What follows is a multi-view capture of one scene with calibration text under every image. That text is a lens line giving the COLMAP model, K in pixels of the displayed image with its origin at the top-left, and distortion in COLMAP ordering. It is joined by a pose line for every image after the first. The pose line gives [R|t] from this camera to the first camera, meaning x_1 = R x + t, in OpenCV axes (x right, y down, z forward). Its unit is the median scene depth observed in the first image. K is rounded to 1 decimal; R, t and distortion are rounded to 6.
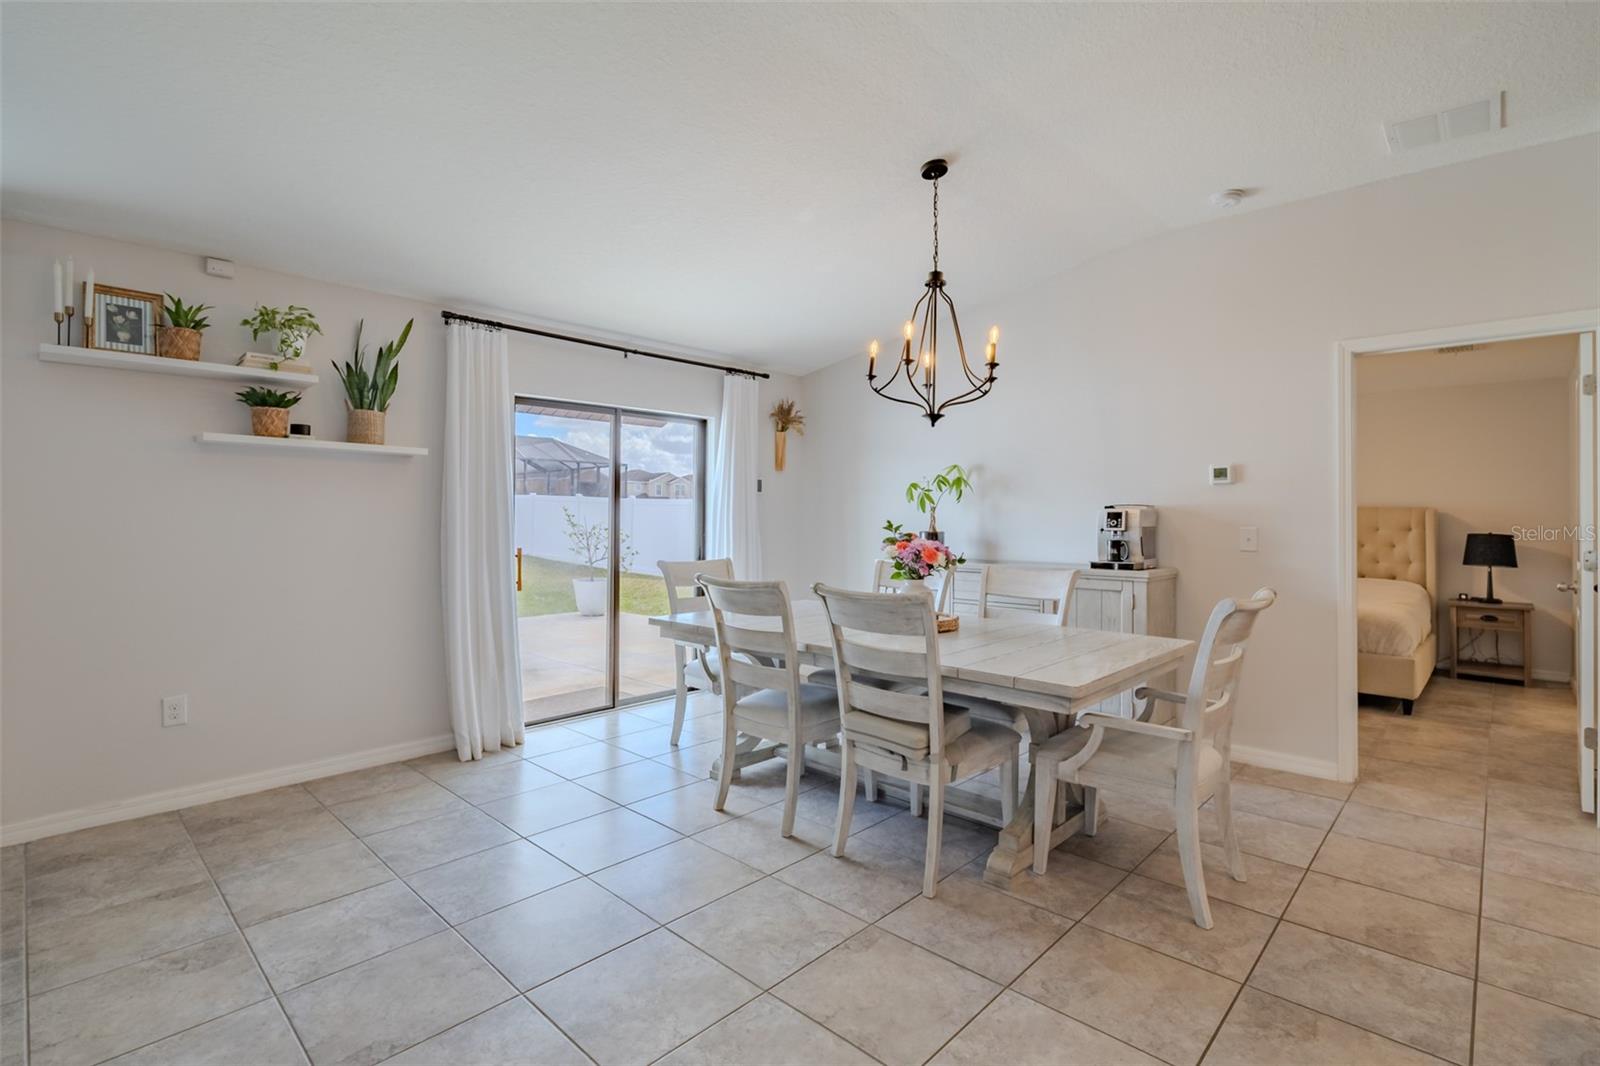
lens RADIAL K [[746.4, 0, 798.4], [0, 746.4, 502.2], [0, 0, 1]] dist [-0.010003, -0.000165]
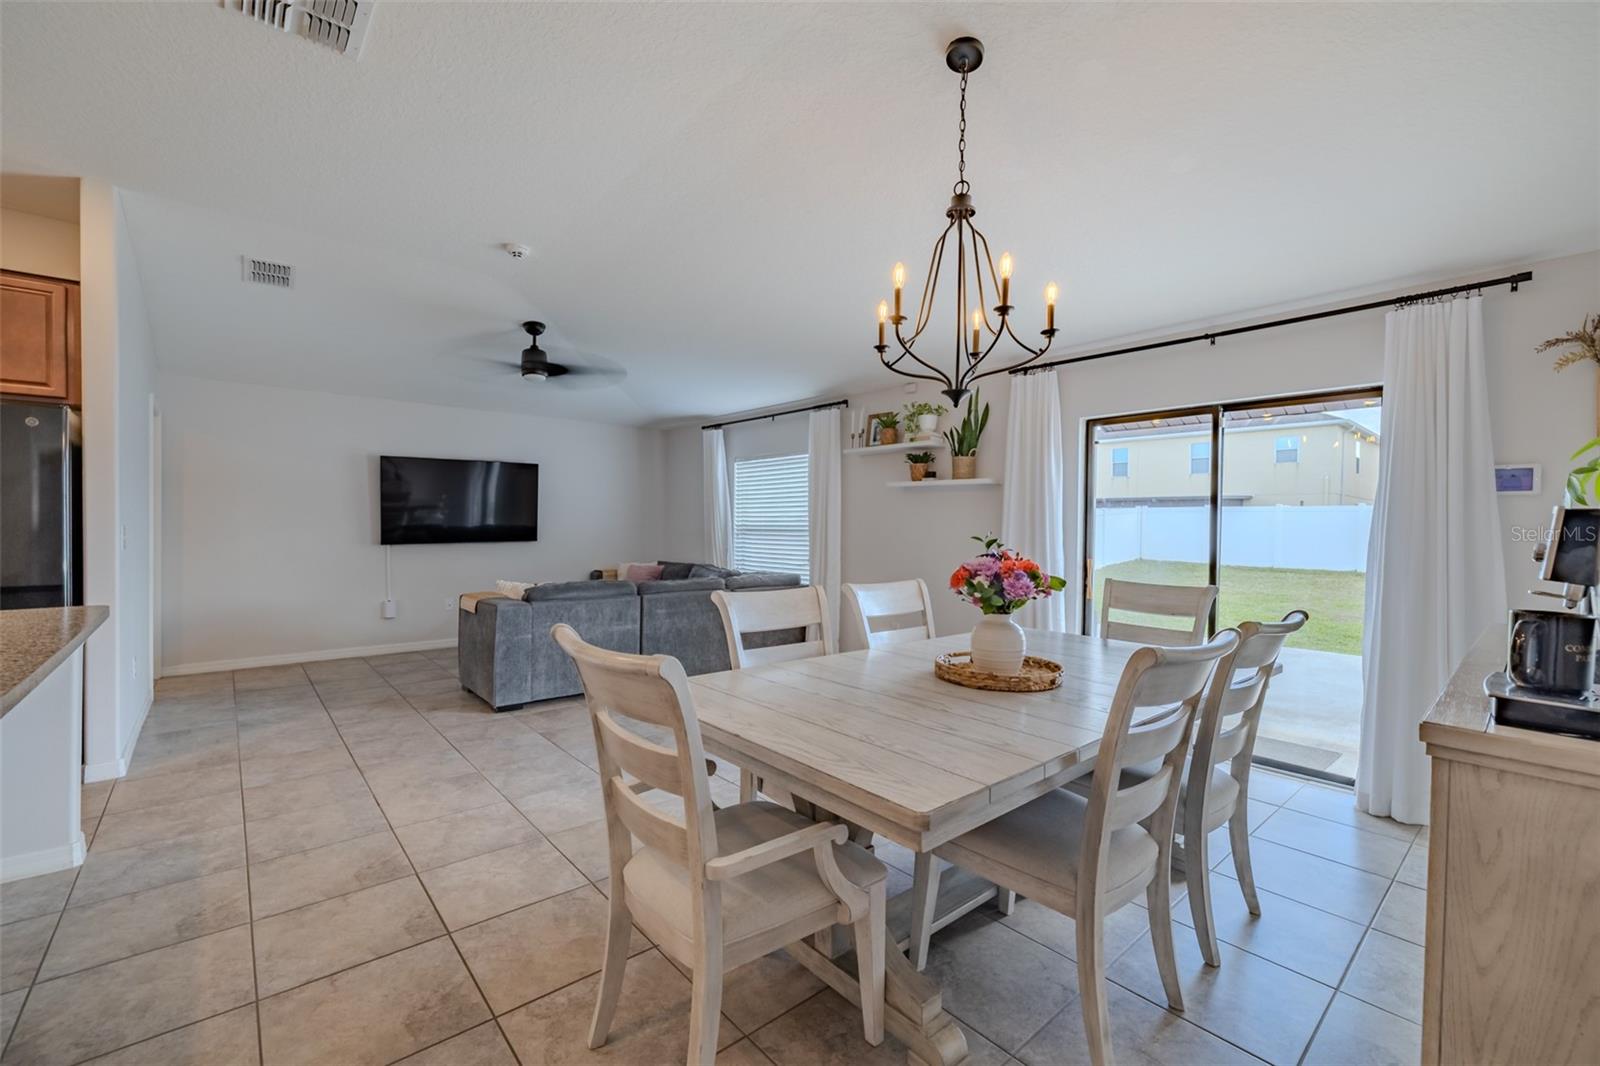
lens RADIAL K [[672.3, 0, 800.0], [0, 672.3, 533.0], [0, 0, 1]] dist [-0.000159, -0.000031]
pose [[-0.097441, 0.007967, -0.995209, 0.772546], [0.009202, 0.999932, 0.007104, 0.014926], [0.995199, -0.008466, -0.097508, 0.806488]]
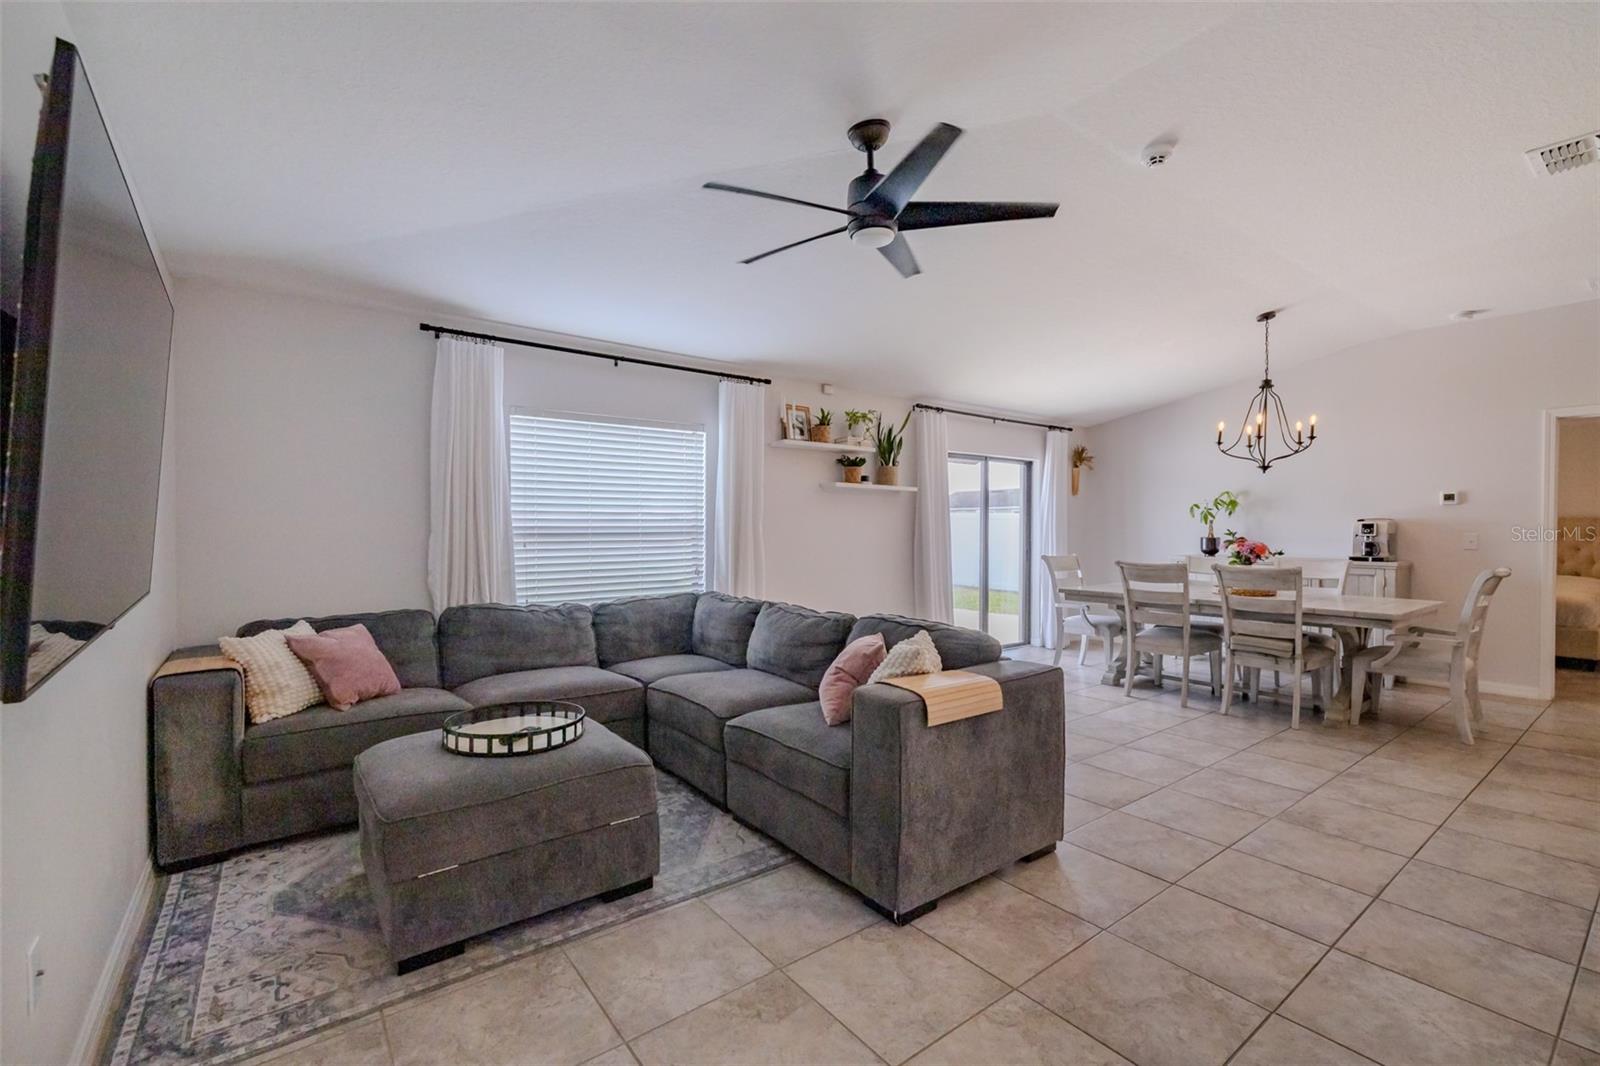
lens RADIAL K [[691.6, 0, 800.0], [0, 691.6, 533.0], [0, 0, 1]] dist [0.000460, -0.000316]
pose [[0.987334, -0.001442, -0.158650, -0.536031], [0.005758, 0.999626, 0.026749, -0.013064], [0.158552, -0.027324, 0.986973, -0.622779]]
